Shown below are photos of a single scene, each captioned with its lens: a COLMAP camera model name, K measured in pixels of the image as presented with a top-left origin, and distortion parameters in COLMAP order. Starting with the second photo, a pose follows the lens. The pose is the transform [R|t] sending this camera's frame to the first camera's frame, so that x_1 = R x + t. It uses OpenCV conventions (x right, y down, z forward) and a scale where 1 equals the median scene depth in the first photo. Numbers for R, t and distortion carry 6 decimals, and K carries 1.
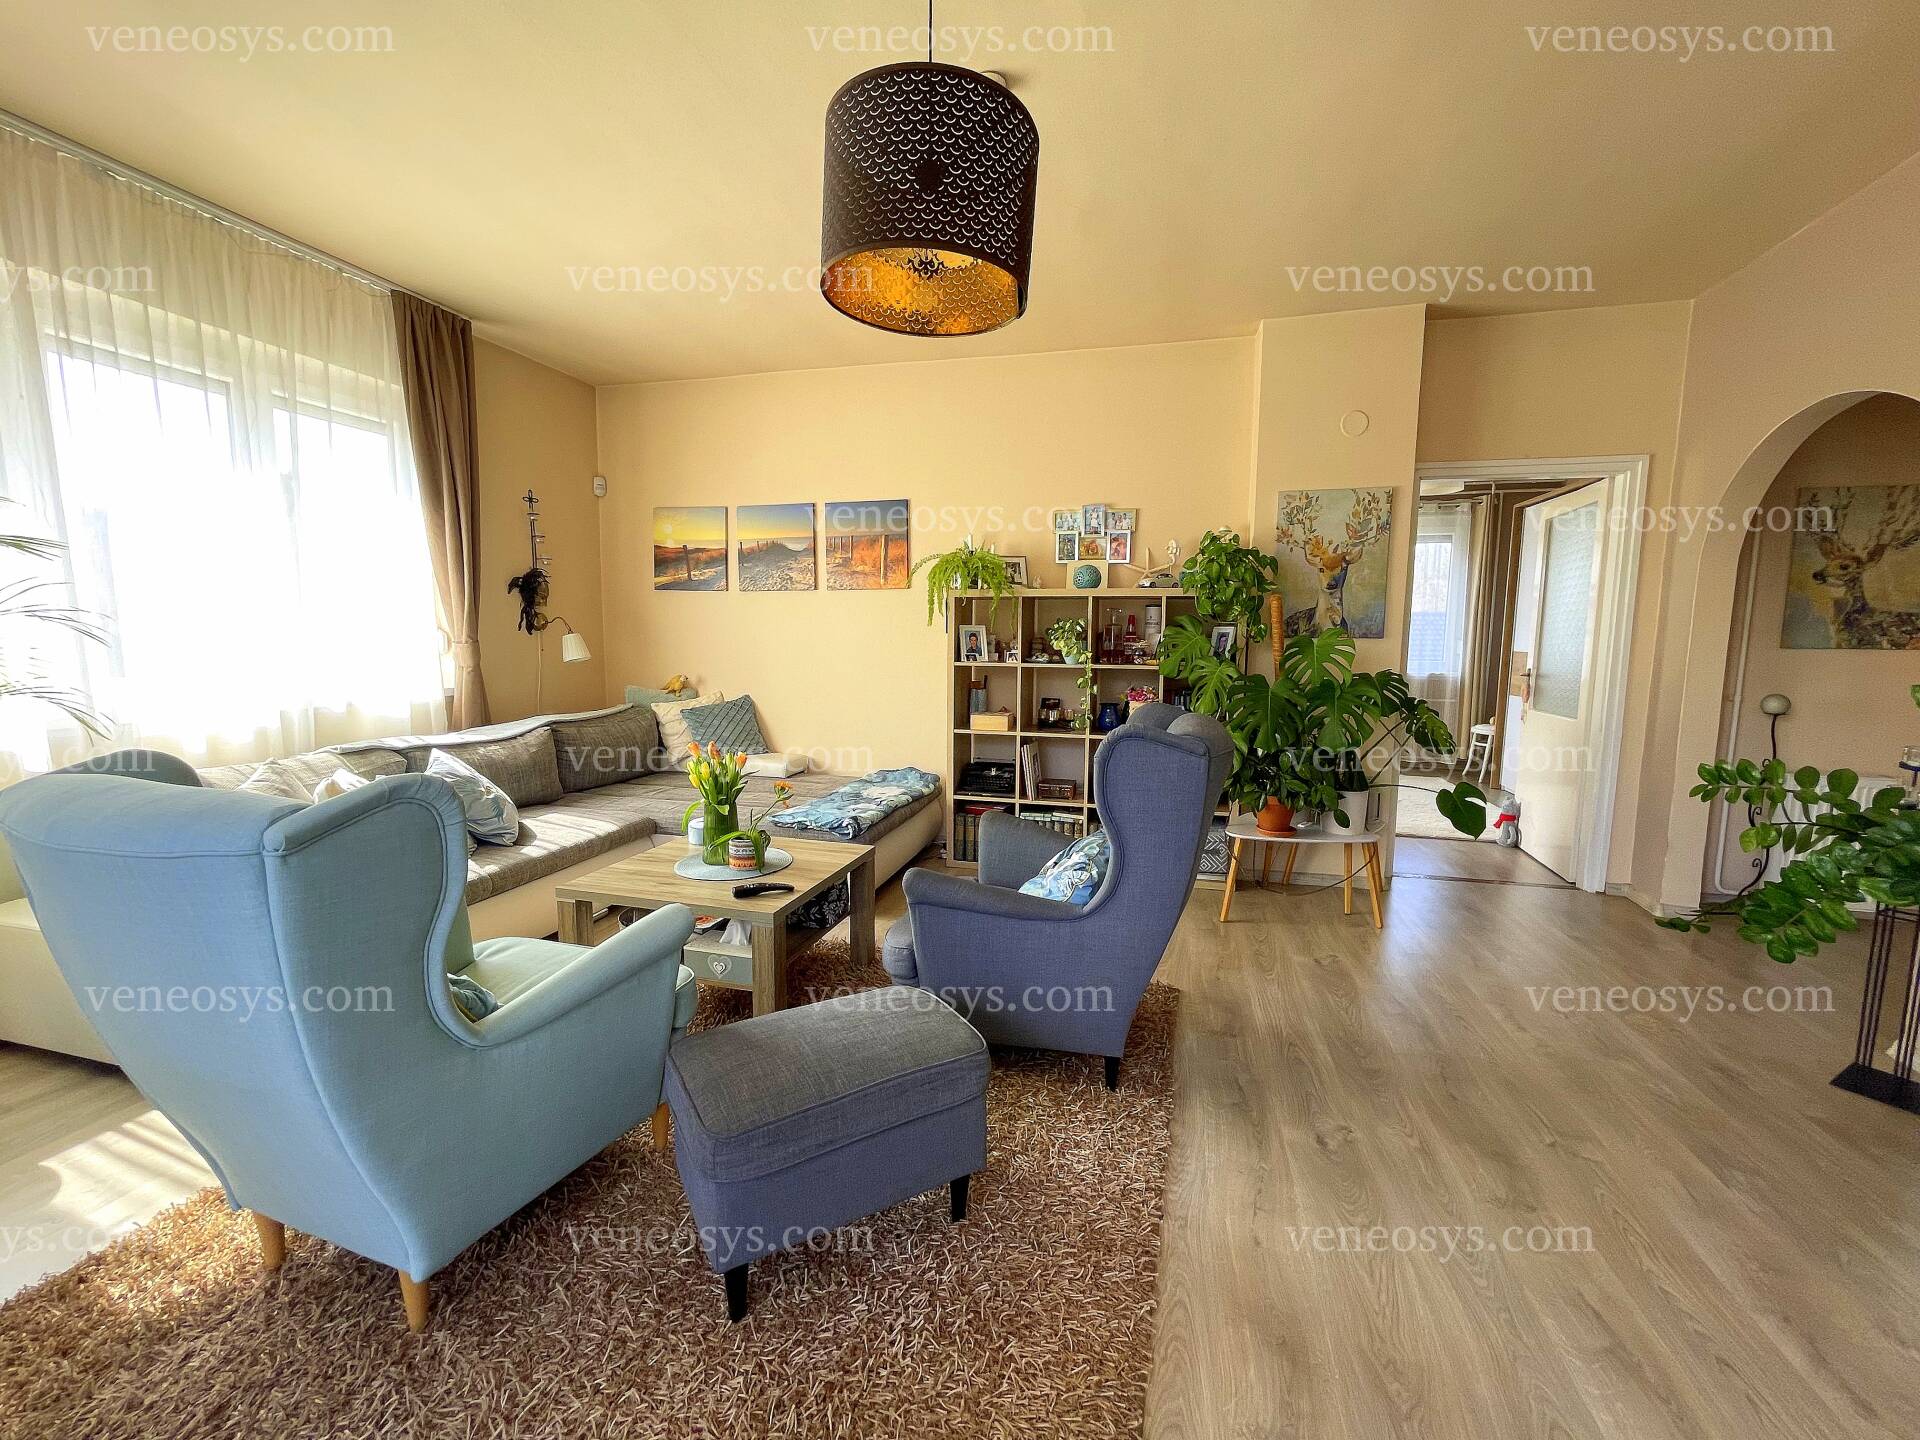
lens RADIAL K [[799.2, 0, 951.6], [0, 799.2, 721.9], [0, 0, 1]] dist [0.000889, -0.000778]
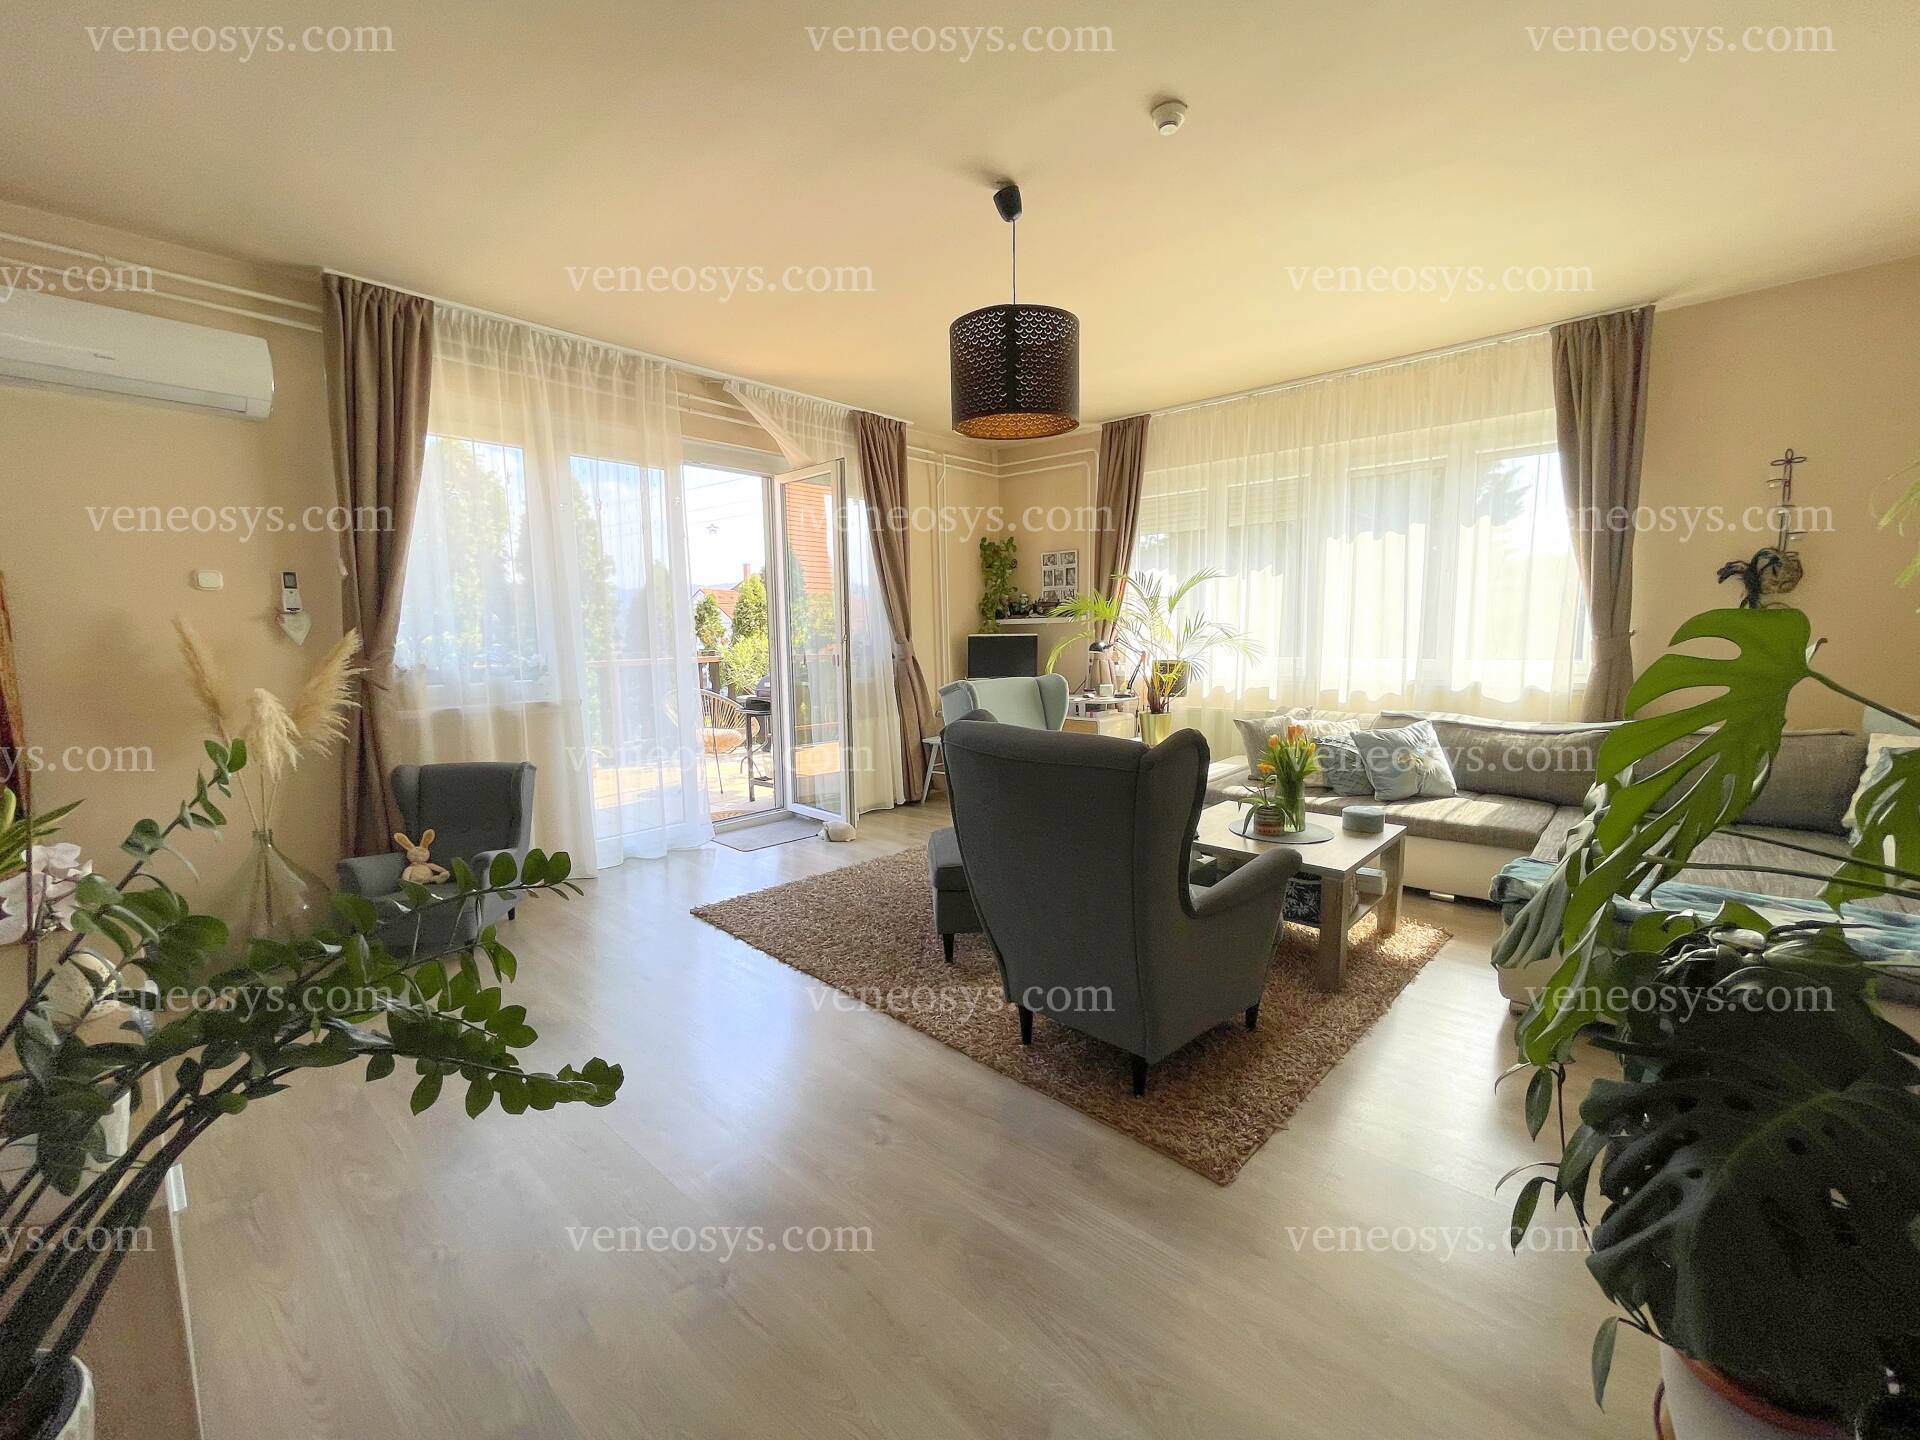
lens RADIAL K [[799.2, 0, 976.9], [0, 799.2, 715.6], [0, 0, 1]] dist [0.000889, -0.000778]
pose [[-0.432695, 0.095697, -0.896447, 0.544240], [-0.087628, 0.985178, 0.147466, -0.071021], [0.897272, 0.142362, -0.417896, 0.615548]]
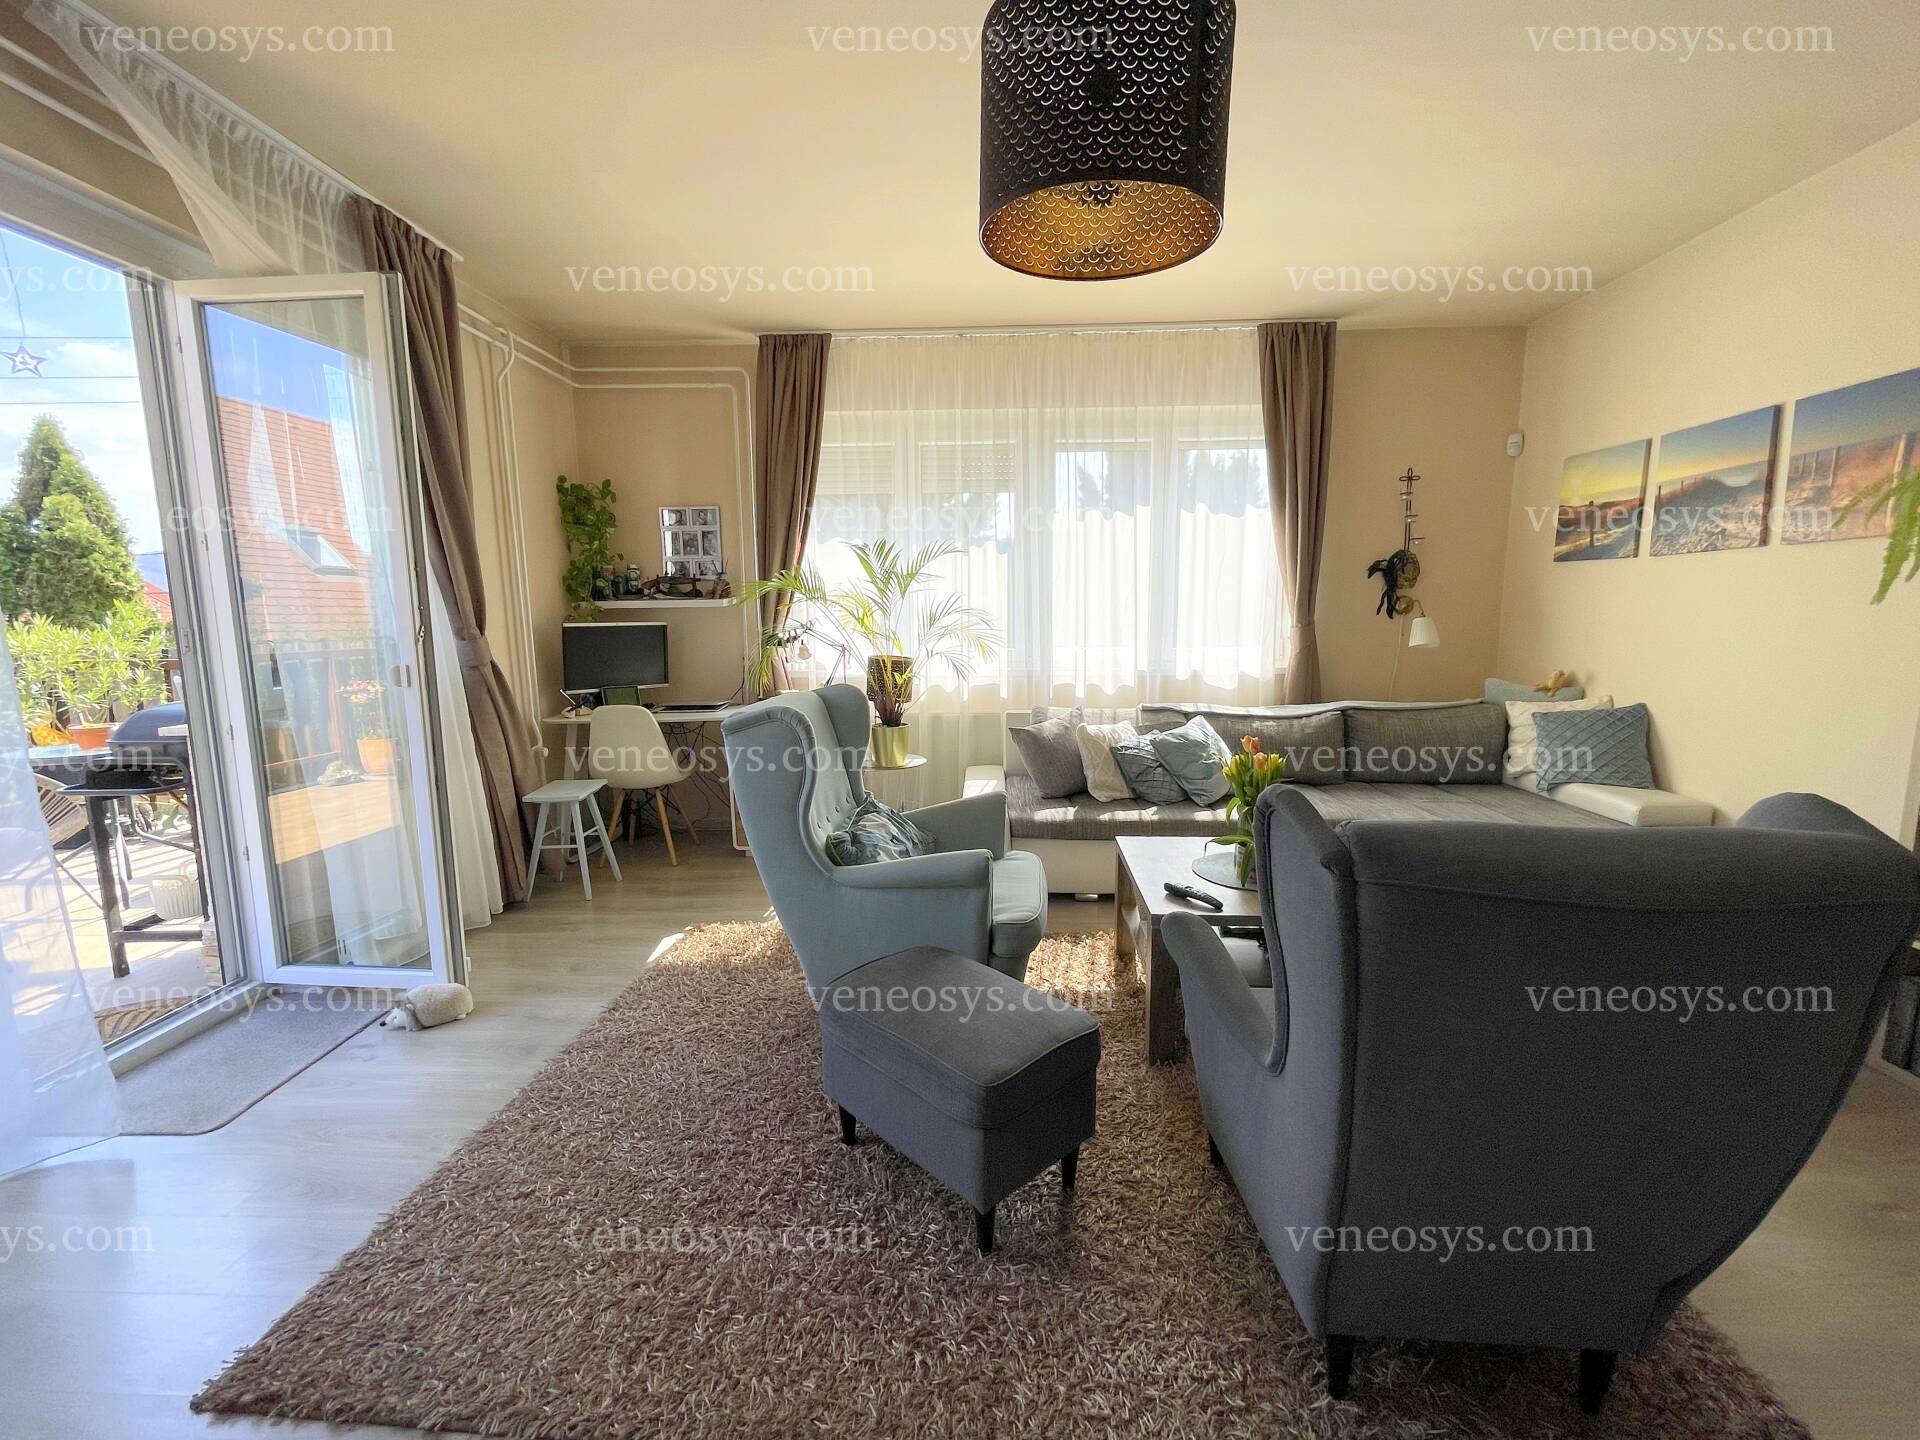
lens RADIAL K [[799.2, 0, 972.1], [0, 799.2, 716.8], [0, 0, 1]] dist [0.000889, -0.000778]
pose [[0.240011, 0.118616, -0.963496, 0.299075], [-0.096022, 0.990541, 0.098026, -0.035237], [0.966010, 0.068990, 0.249130, 0.257225]]
